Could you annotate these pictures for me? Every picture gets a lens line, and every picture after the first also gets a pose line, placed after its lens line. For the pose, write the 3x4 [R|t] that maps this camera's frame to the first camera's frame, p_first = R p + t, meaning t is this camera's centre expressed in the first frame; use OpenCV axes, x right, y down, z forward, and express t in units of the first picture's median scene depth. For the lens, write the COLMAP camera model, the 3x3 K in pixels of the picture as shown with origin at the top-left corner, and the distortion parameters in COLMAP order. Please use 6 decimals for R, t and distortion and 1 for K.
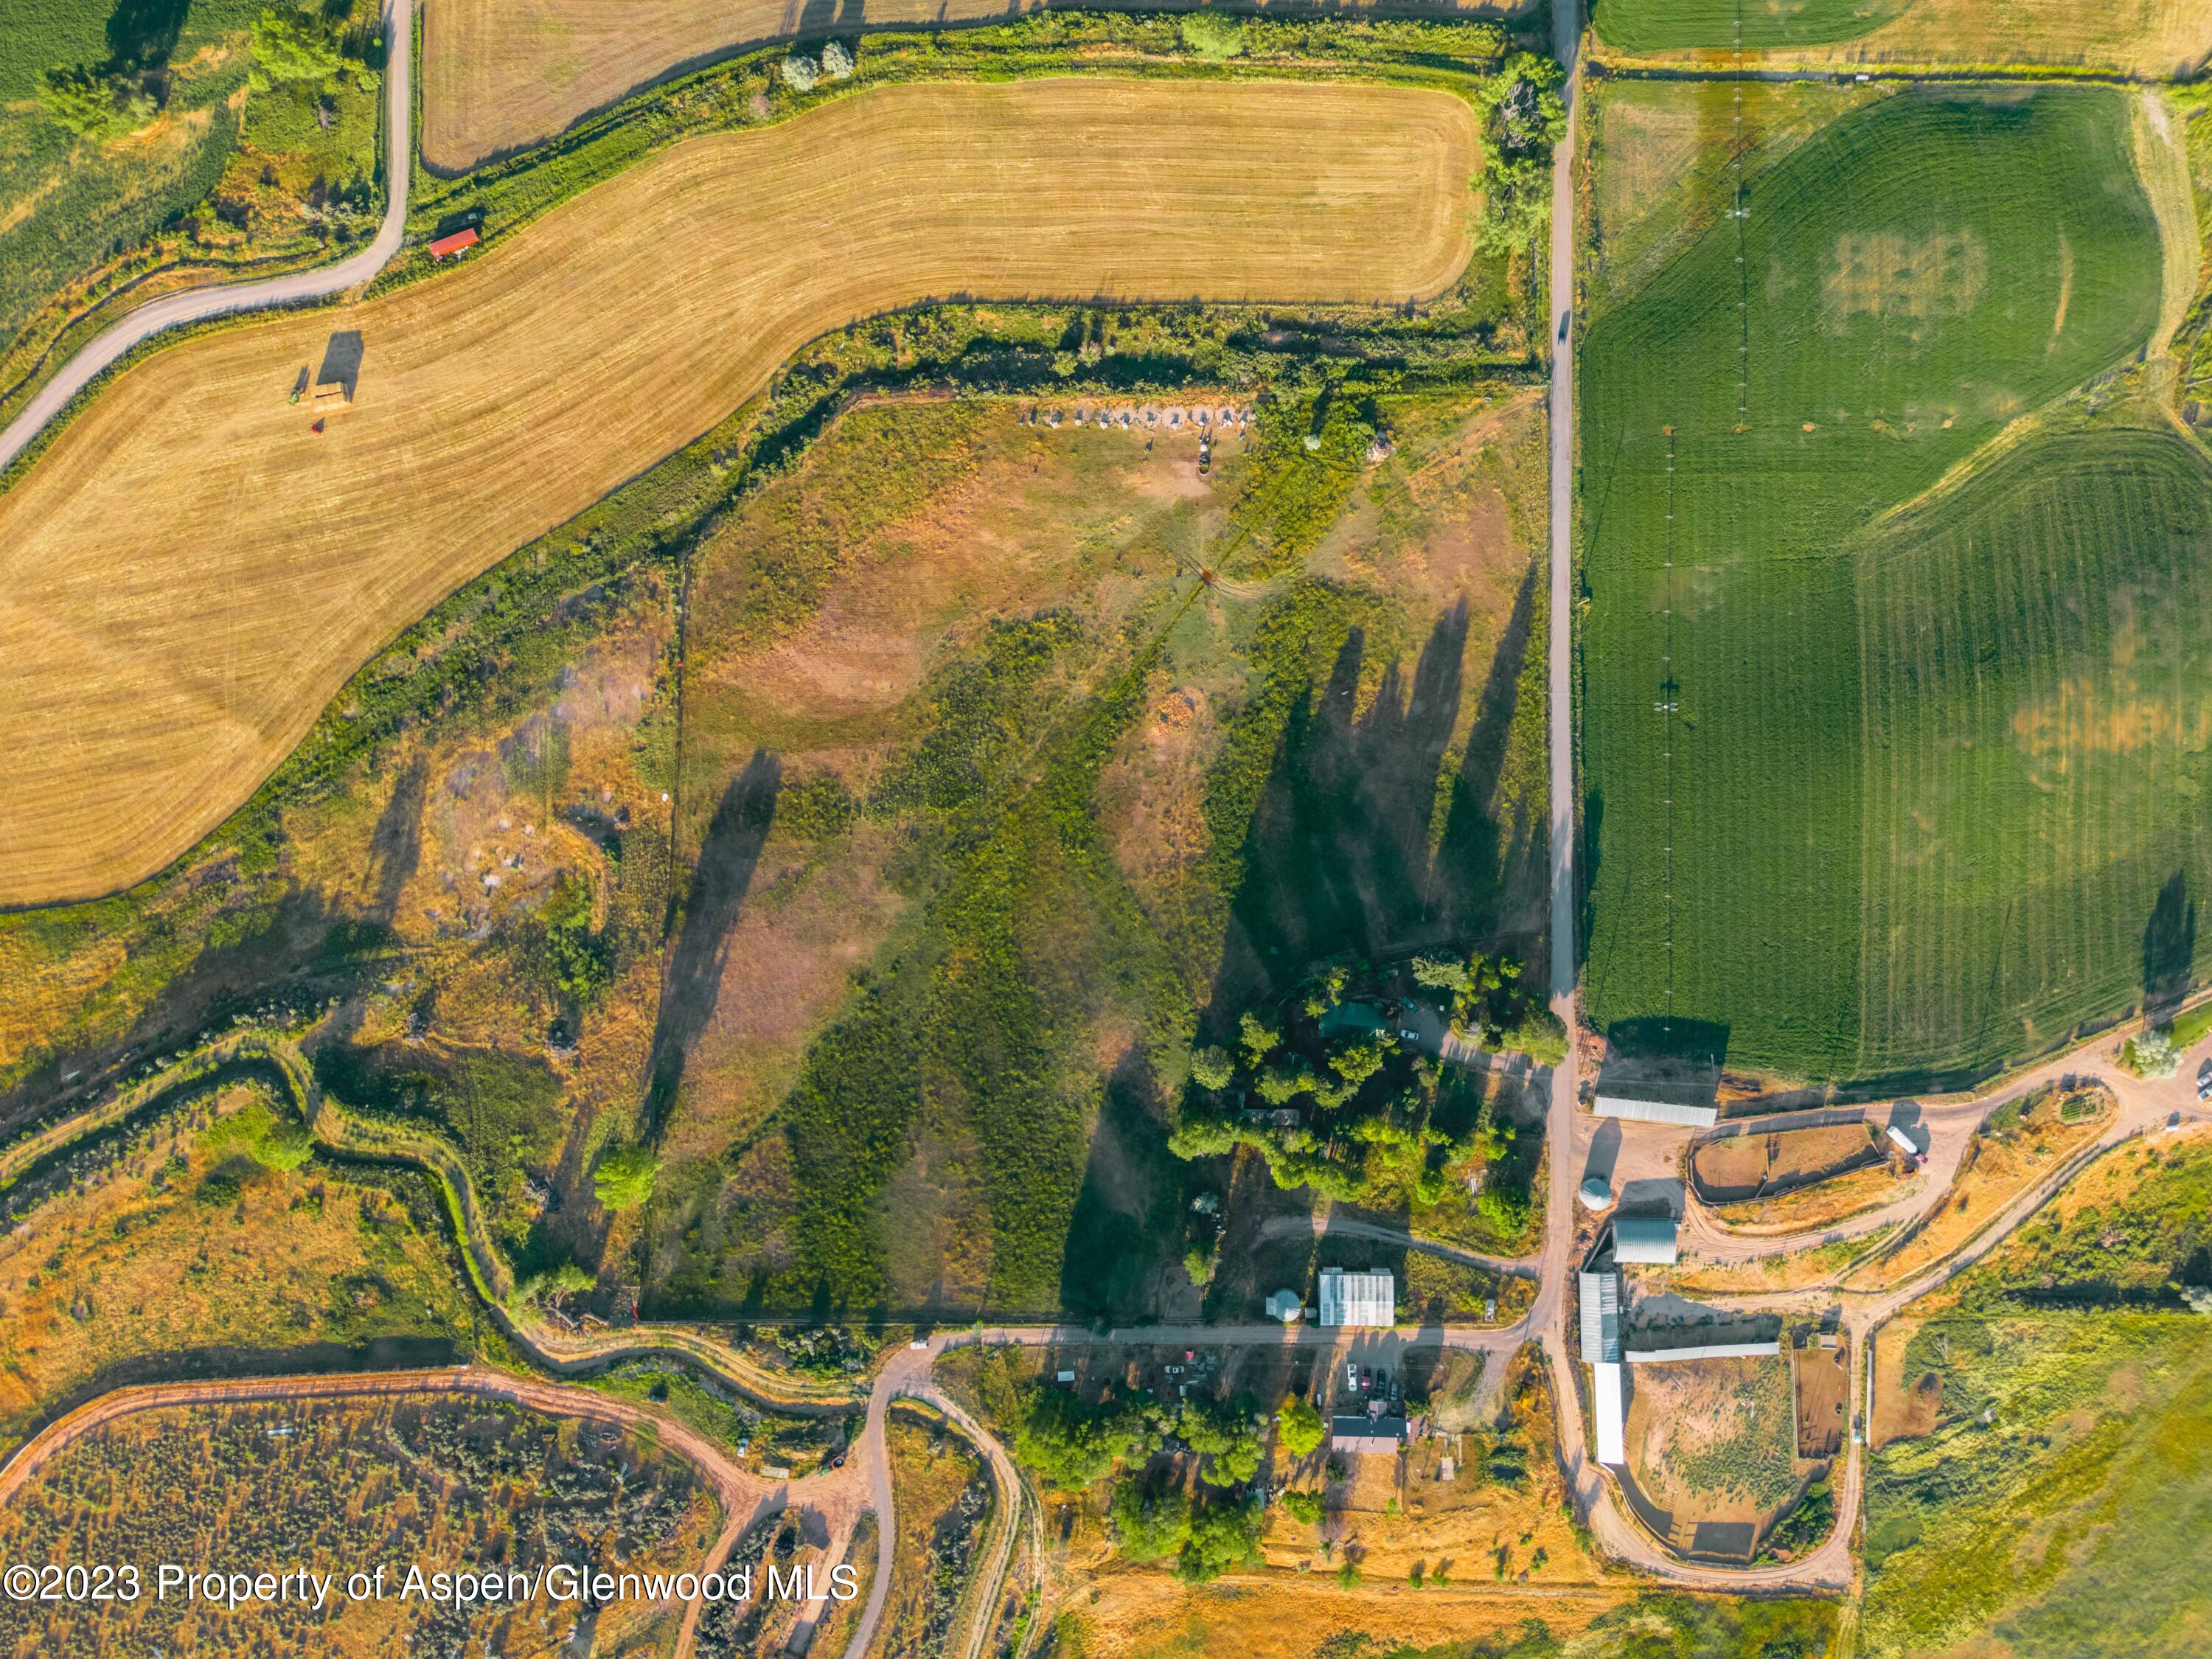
lens RADIAL K [[1568.5, 0, 1106.0], [0, 1568.5, 829.5], [0, 0, 1]] dist [0.070645, -0.073320]
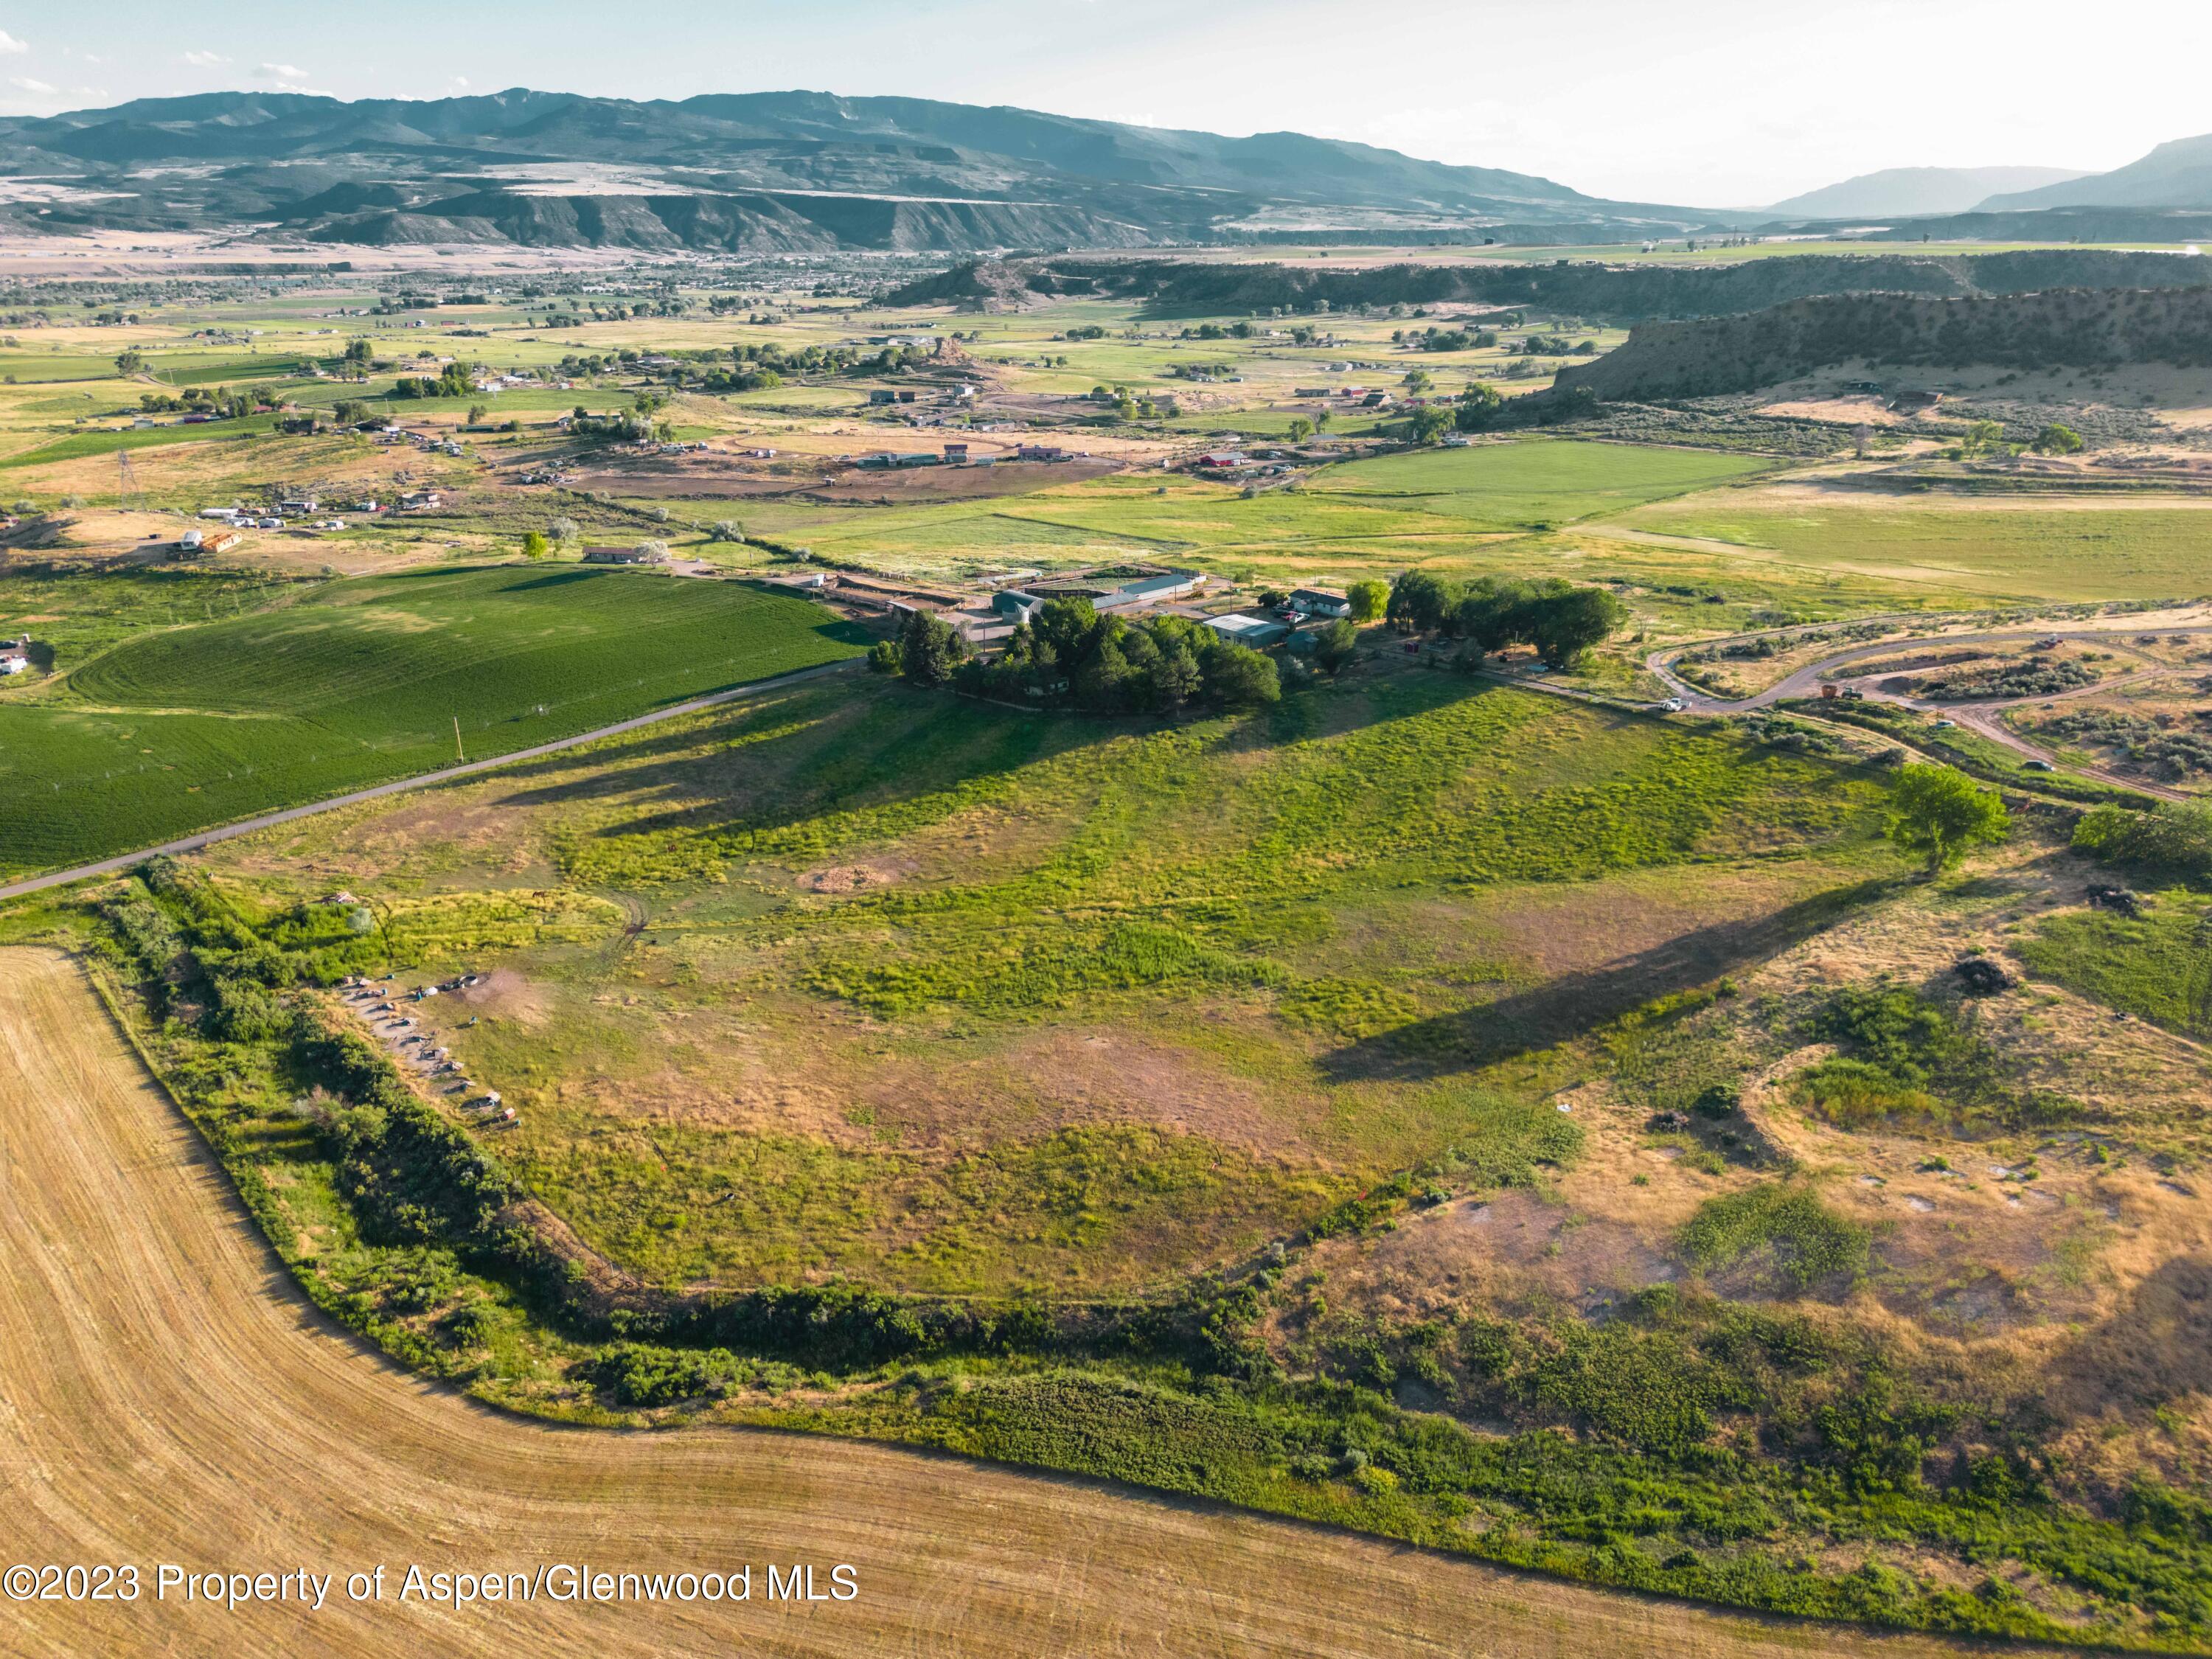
lens RADIAL K [[1568.5, 0, 1106.0], [0, 1568.5, 829.5], [0, 0, 1]] dist [0.070645, -0.073320]
pose [[-0.662972, -0.265127, 0.700126, -0.504745], [0.748592, -0.245844, 0.615768, -0.406071], [0.008865, 0.932346, 0.361459, 0.740436]]
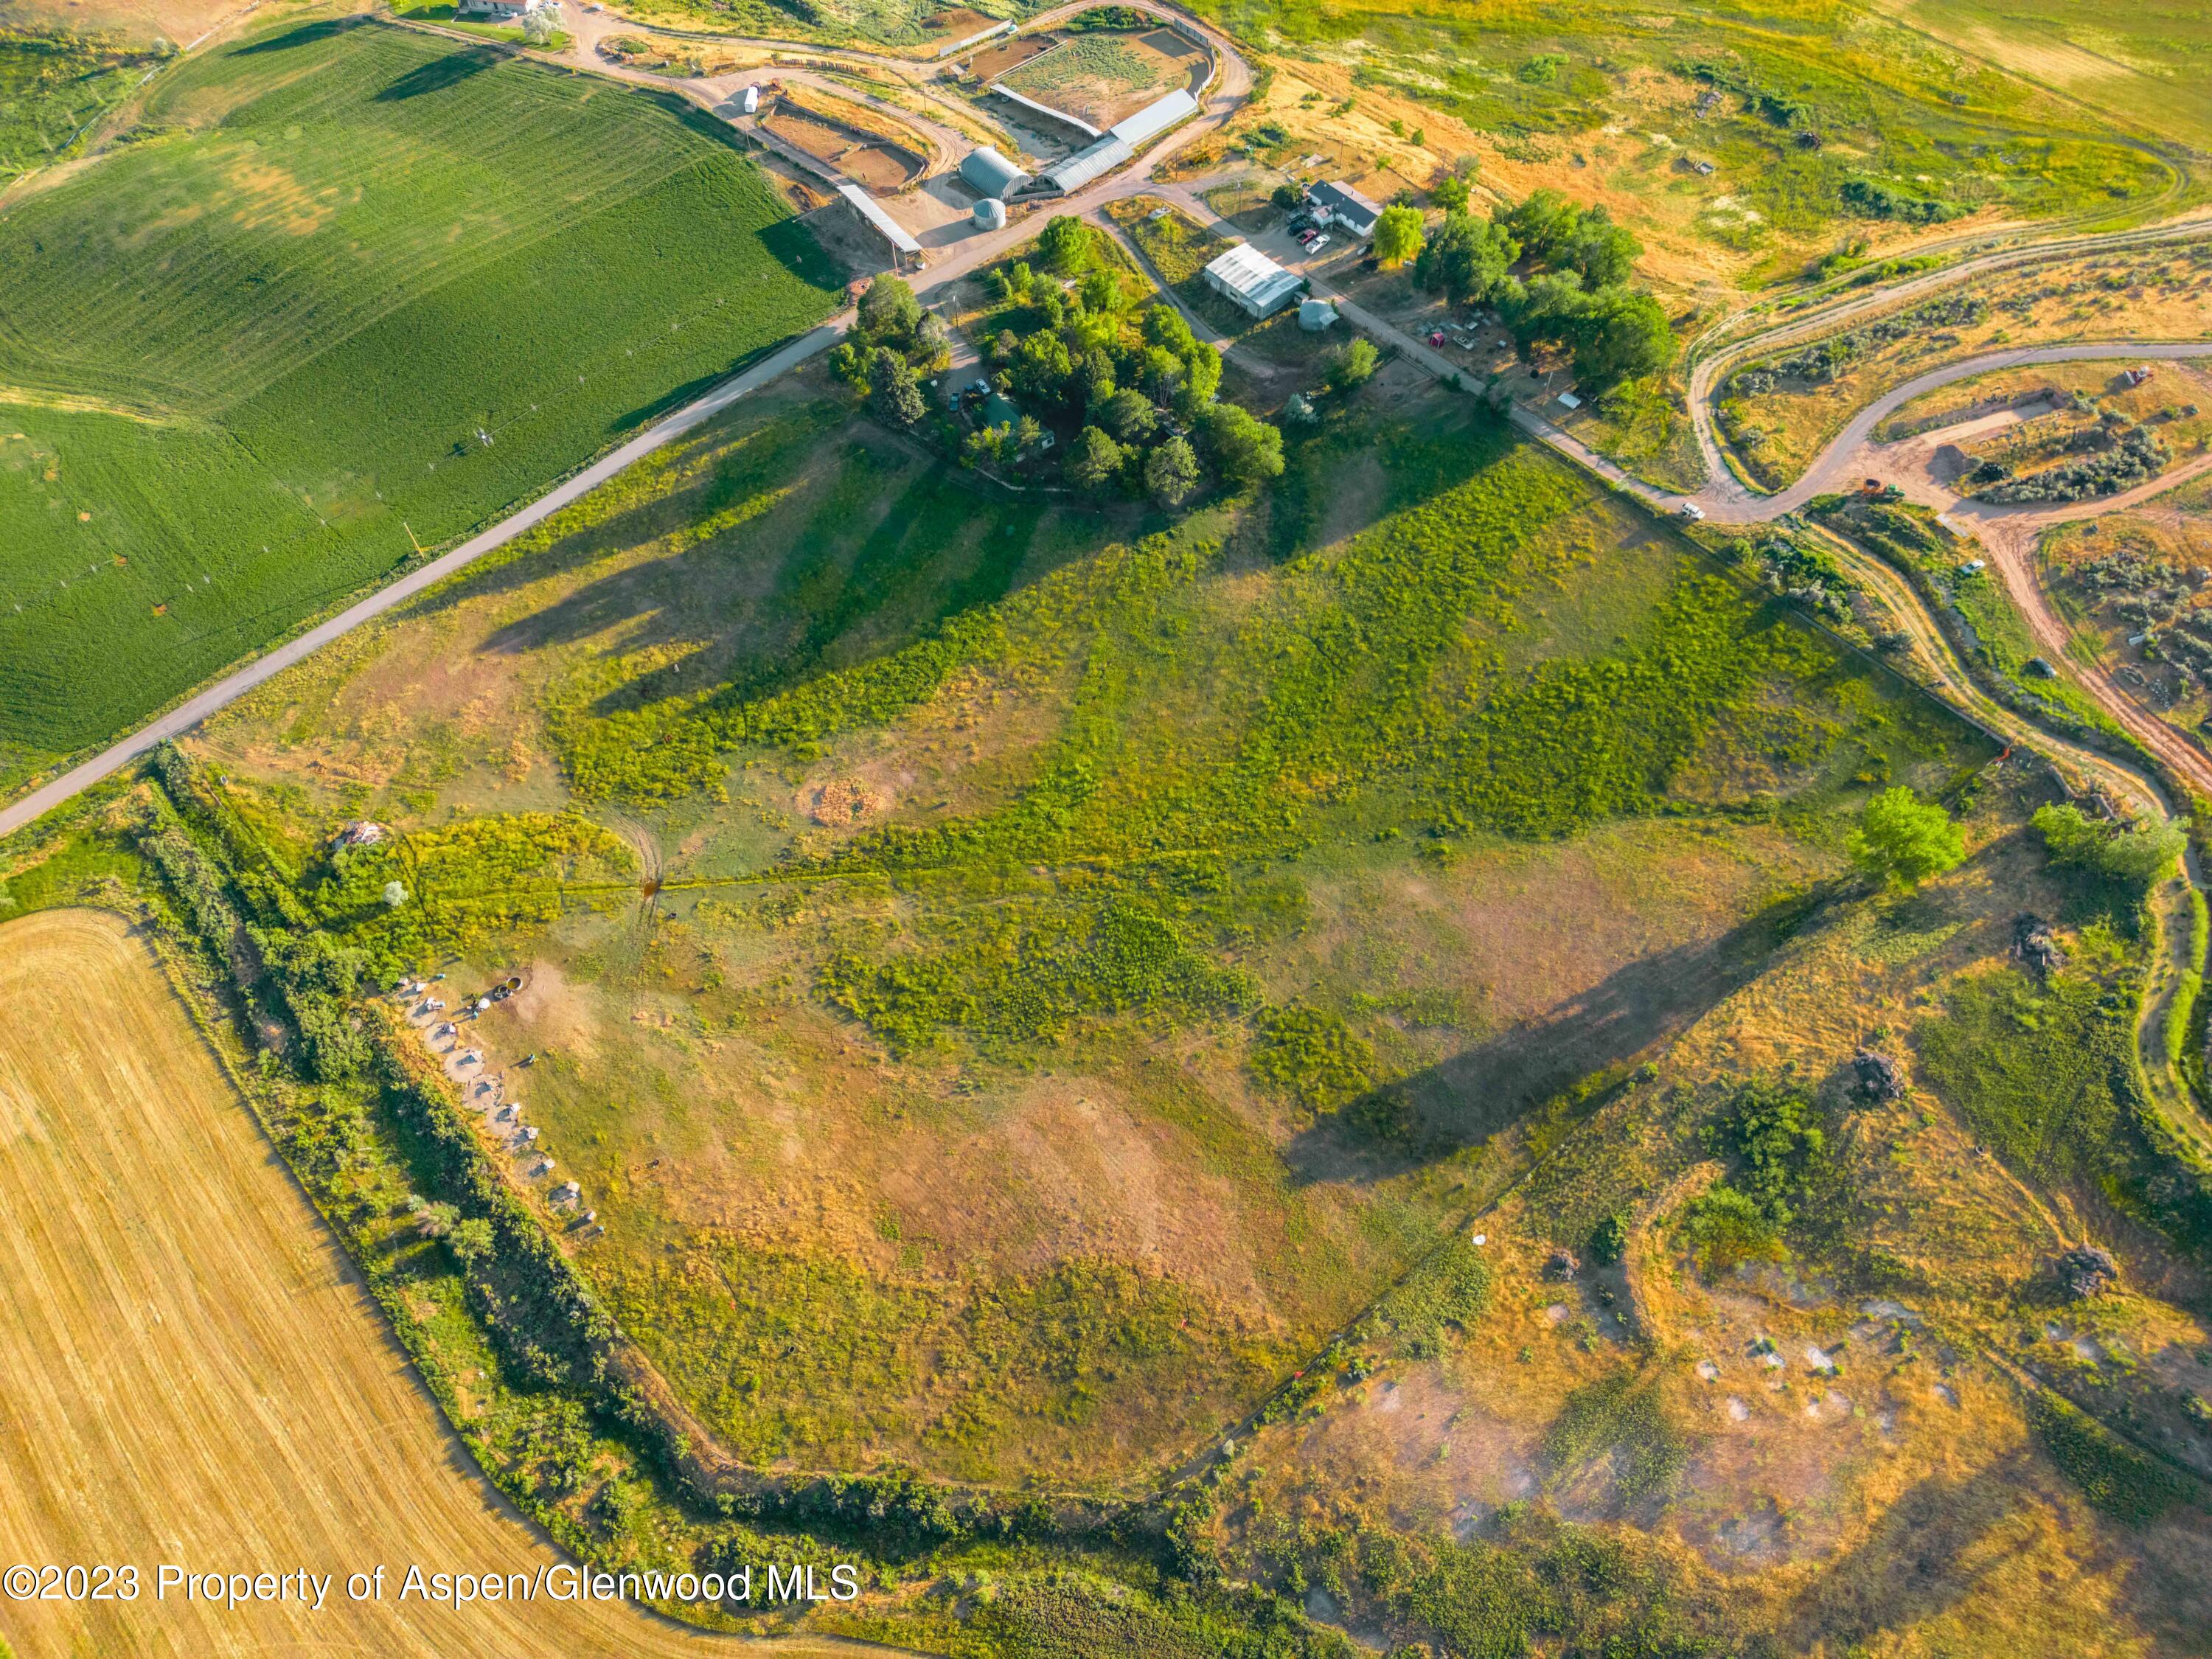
lens RADIAL K [[1564.2, 0, 1106.0], [0, 1564.2, 829.5], [0, 0, 1]] dist [0.056697, -0.044250]
pose [[-0.665294, -0.613638, 0.425244, -0.341920], [0.746445, -0.557620, 0.363153, -0.249340], [0.014280, 0.559024, 0.829028, 0.431471]]
